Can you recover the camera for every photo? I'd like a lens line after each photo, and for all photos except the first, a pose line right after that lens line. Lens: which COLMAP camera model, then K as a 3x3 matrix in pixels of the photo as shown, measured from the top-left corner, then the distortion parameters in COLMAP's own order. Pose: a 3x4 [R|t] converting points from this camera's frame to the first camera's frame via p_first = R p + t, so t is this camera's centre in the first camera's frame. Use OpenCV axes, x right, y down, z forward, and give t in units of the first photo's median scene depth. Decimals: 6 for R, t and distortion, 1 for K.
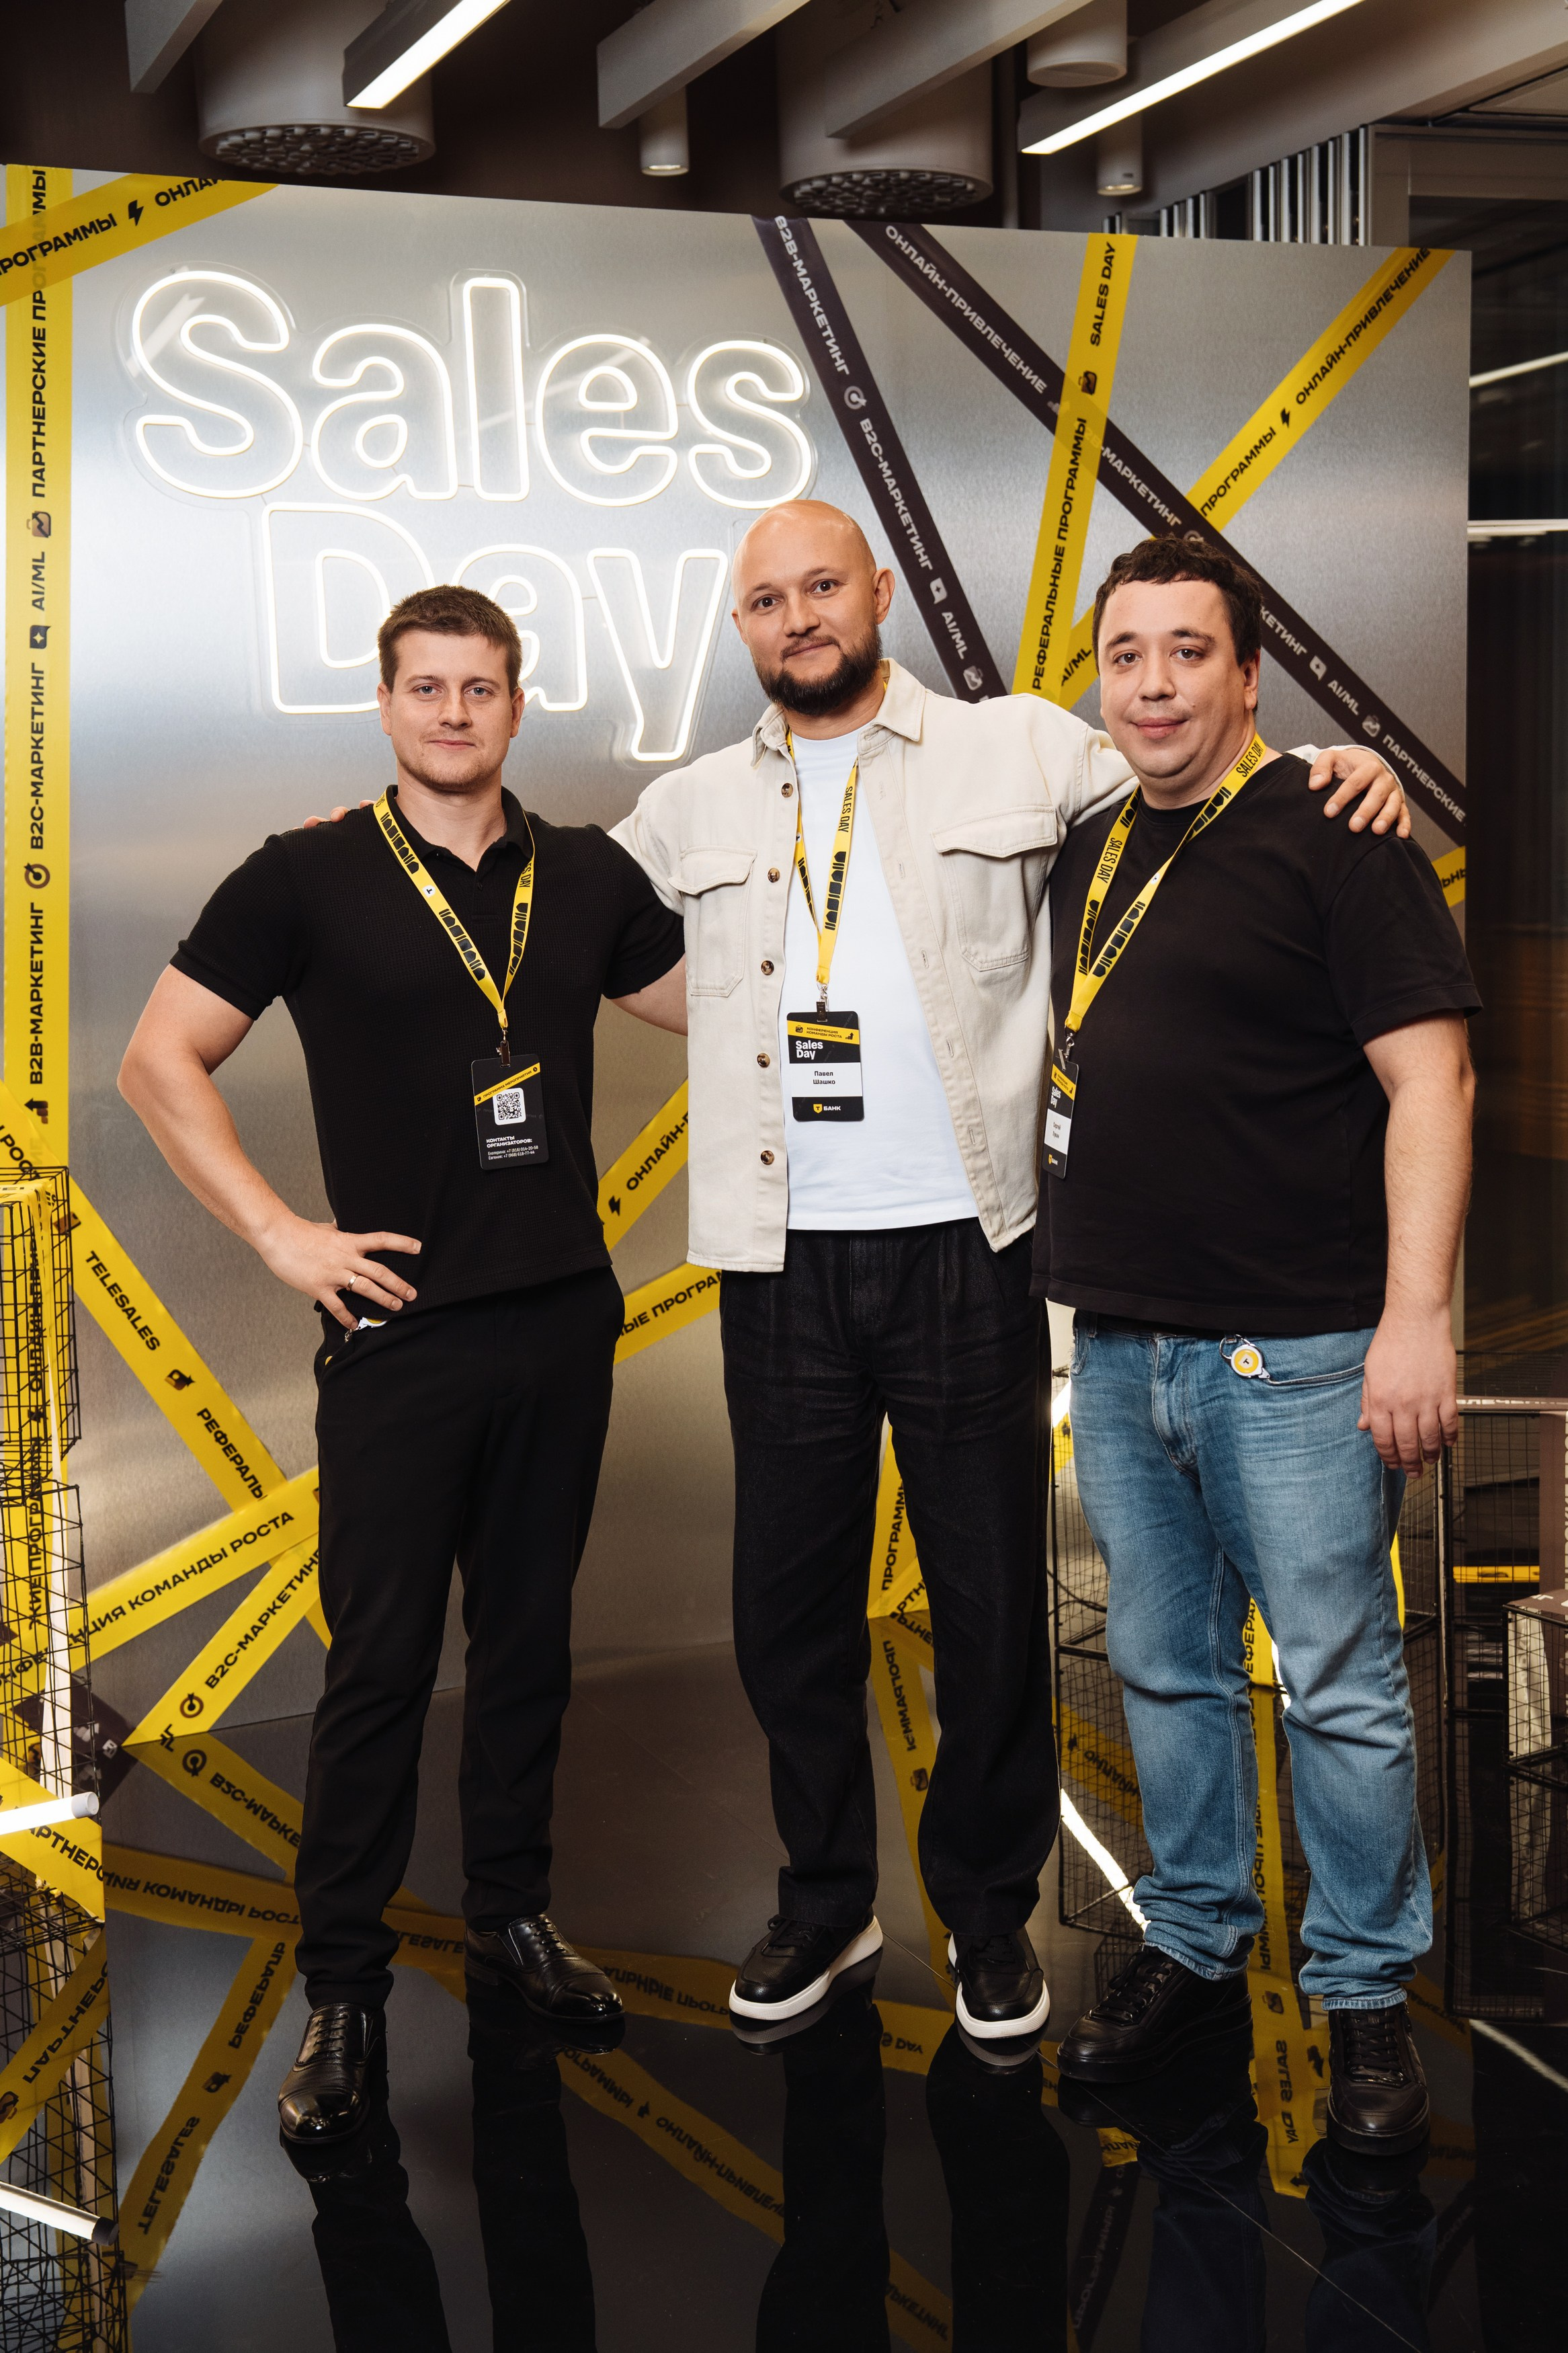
lens RADIAL K [[2955.7, 0, 835.5], [0, 2955.7, 1203.6], [0, 0, 1]] dist [0.094378, 0.000000]
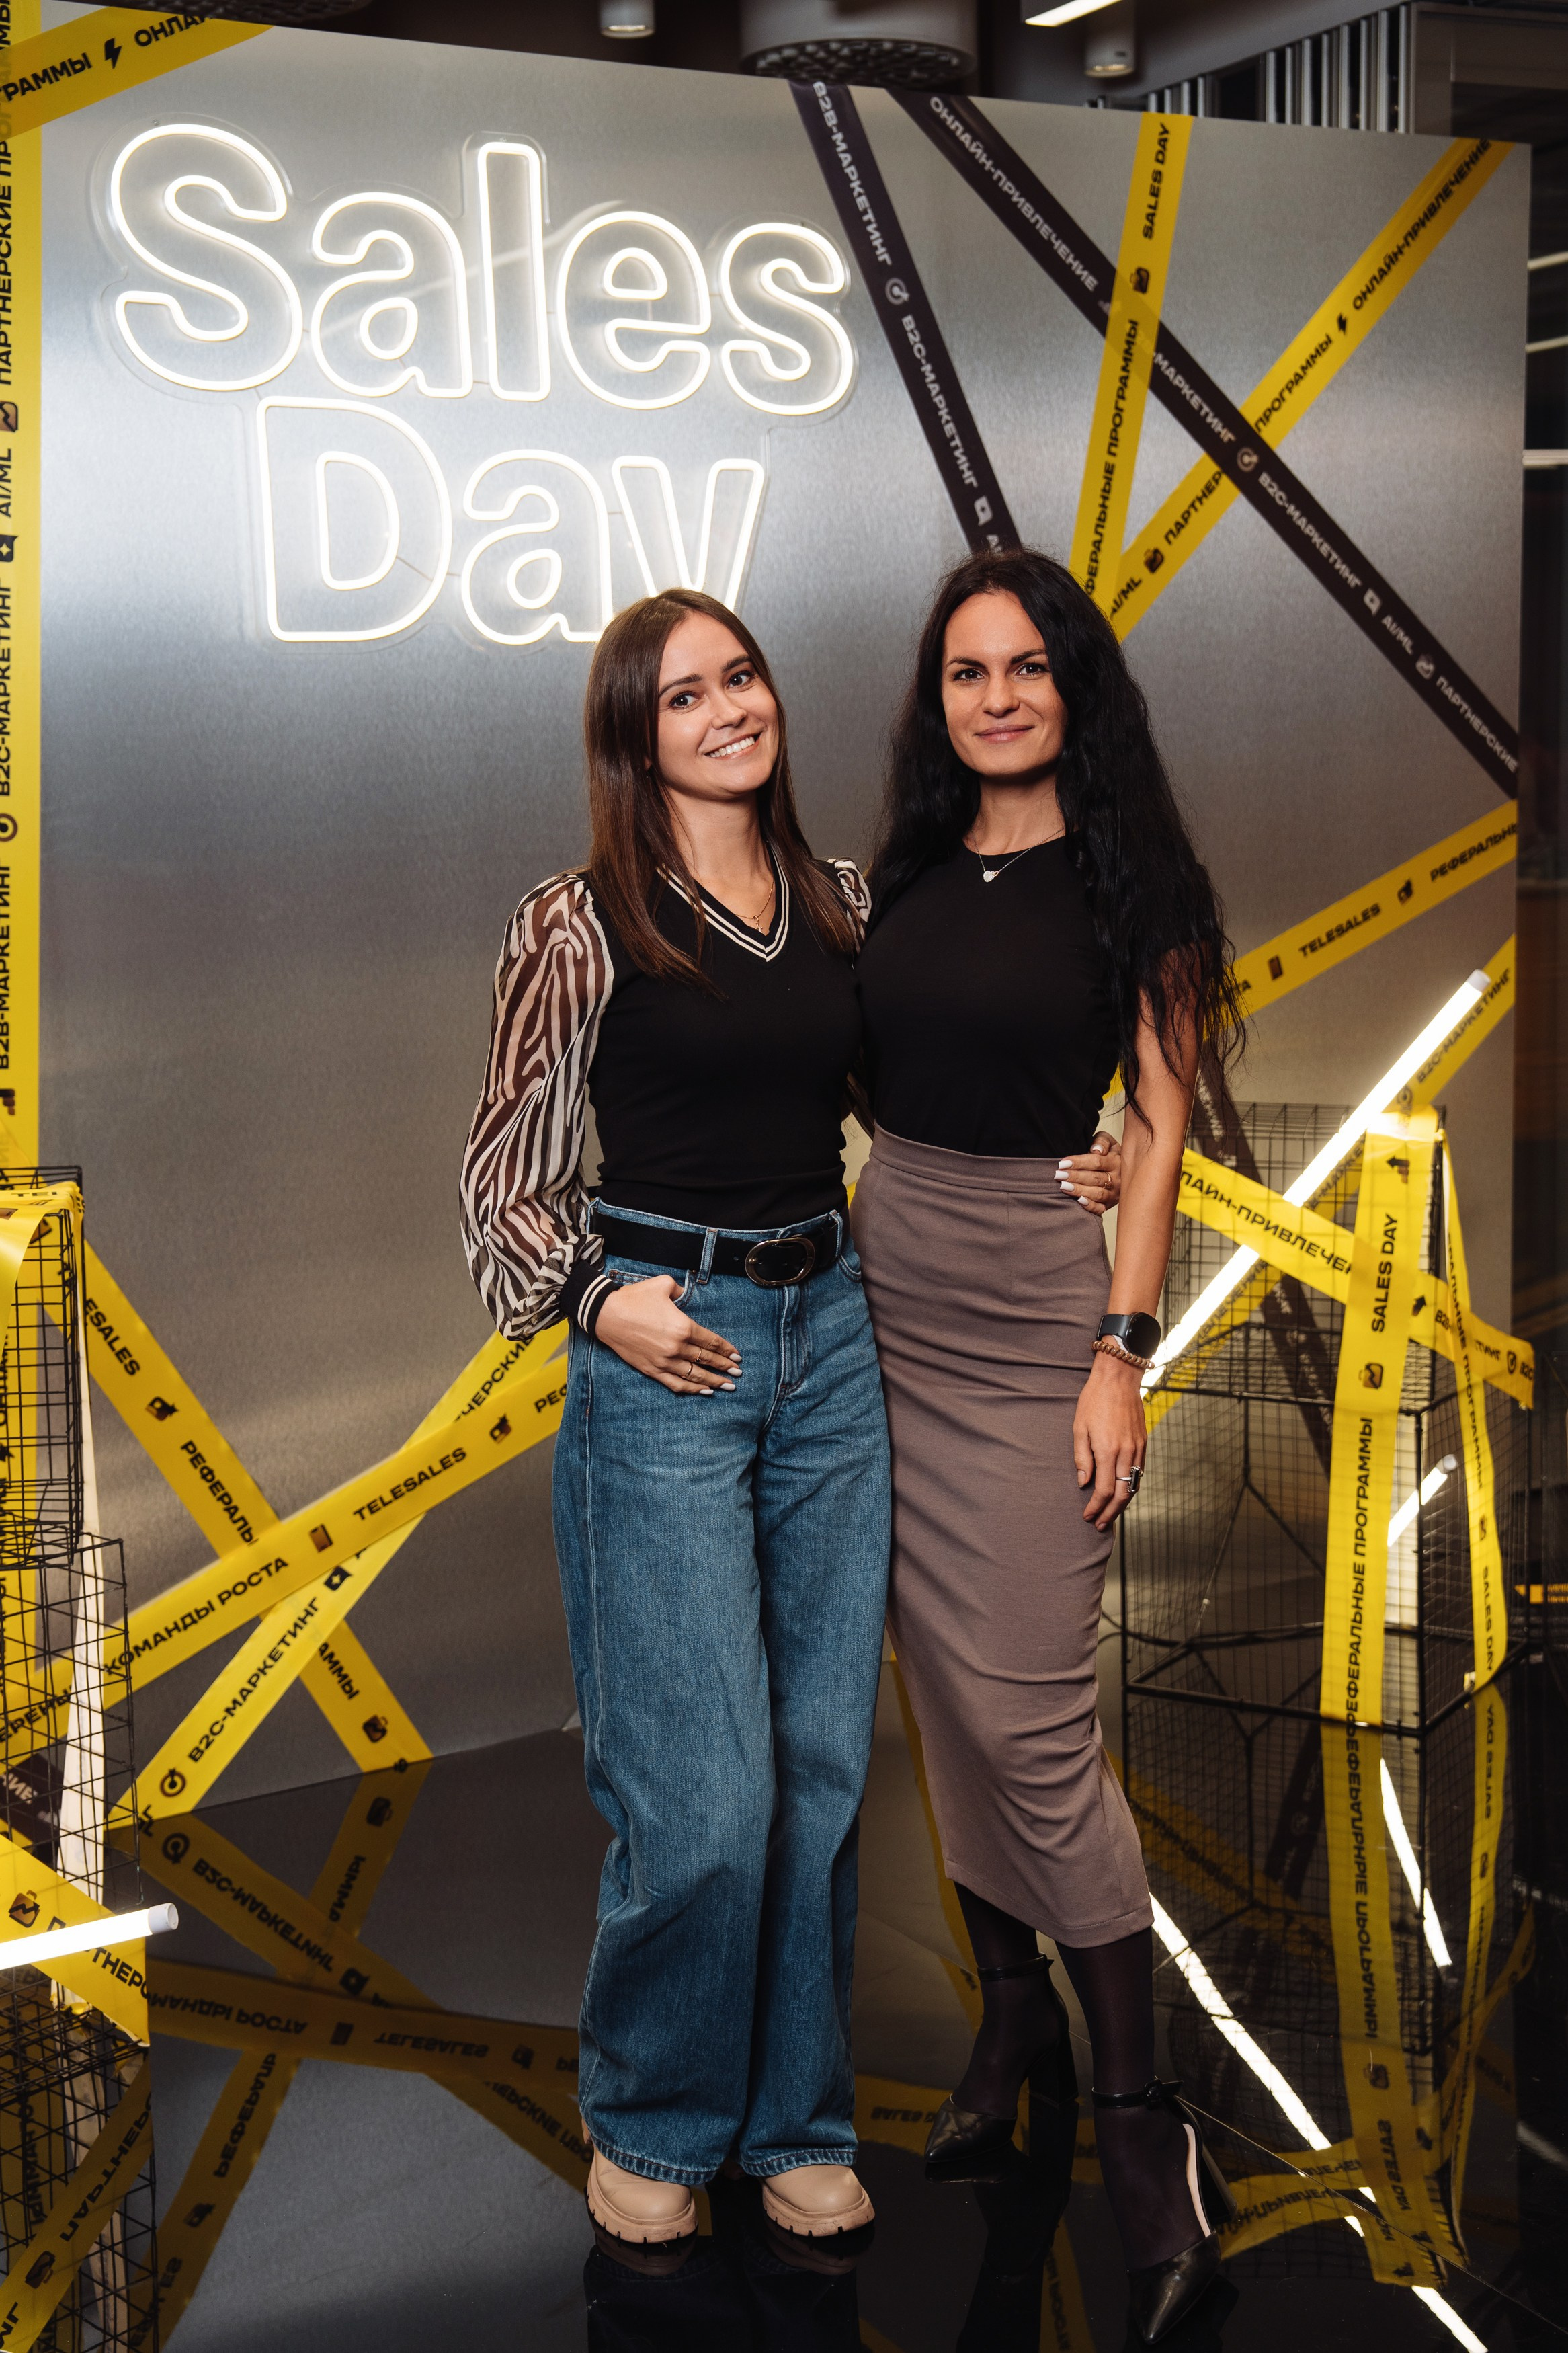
lens RADIAL K [[3136.2, 0, 781.4], [0, 3136.2, 1201.3], [0, 0, 1]] dist [0.122973, 0.000000]
pose [[0.994121, -0.010208, 0.107794, -0.135491], [0.009719, 0.999940, 0.005059, -0.004022], [-0.107839, -0.003982, 0.994160, 0.062301]]
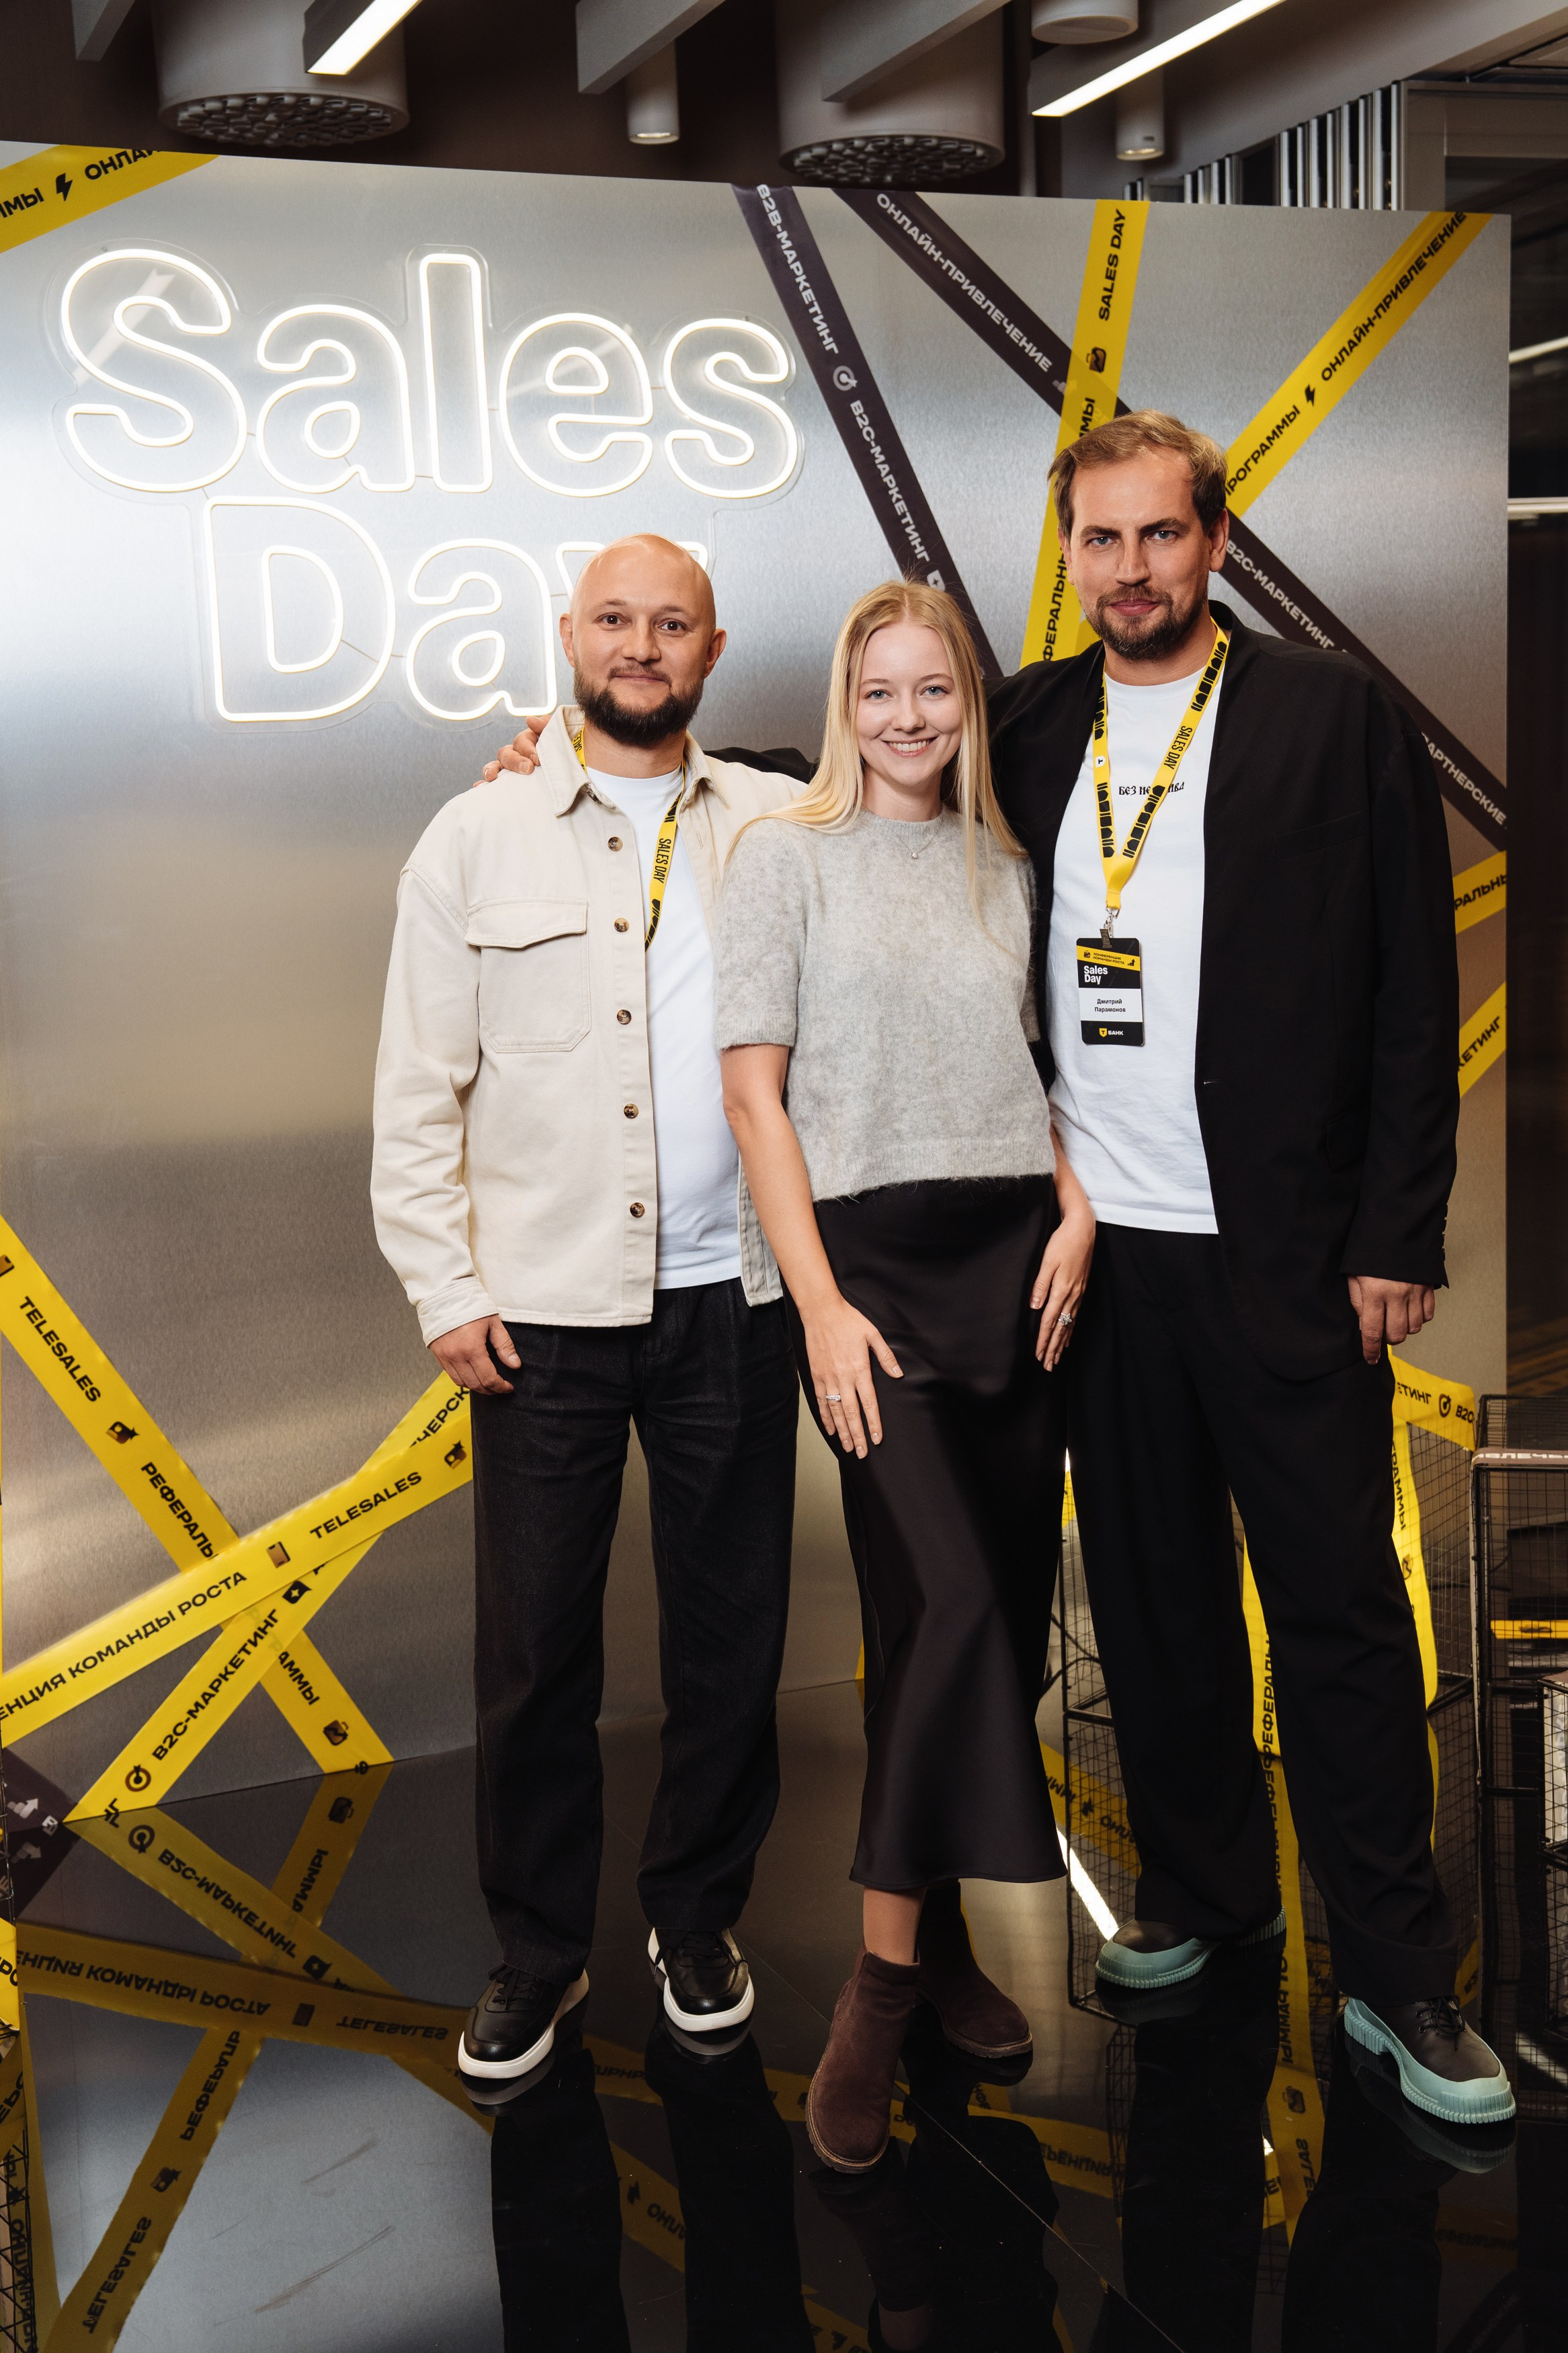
lens RADIAL K [[2955.7, 0, 853.2], [0, 2955.7, 1195.0], [0, 0, 1]] dist [0.094378, 0.000000]
pose [[0.999690, -0.002741, -0.024756, 0.032445], [0.002831, 0.999990, 0.003585, -0.017796], [0.024745, -0.003654, 0.999687, 0.064953]]
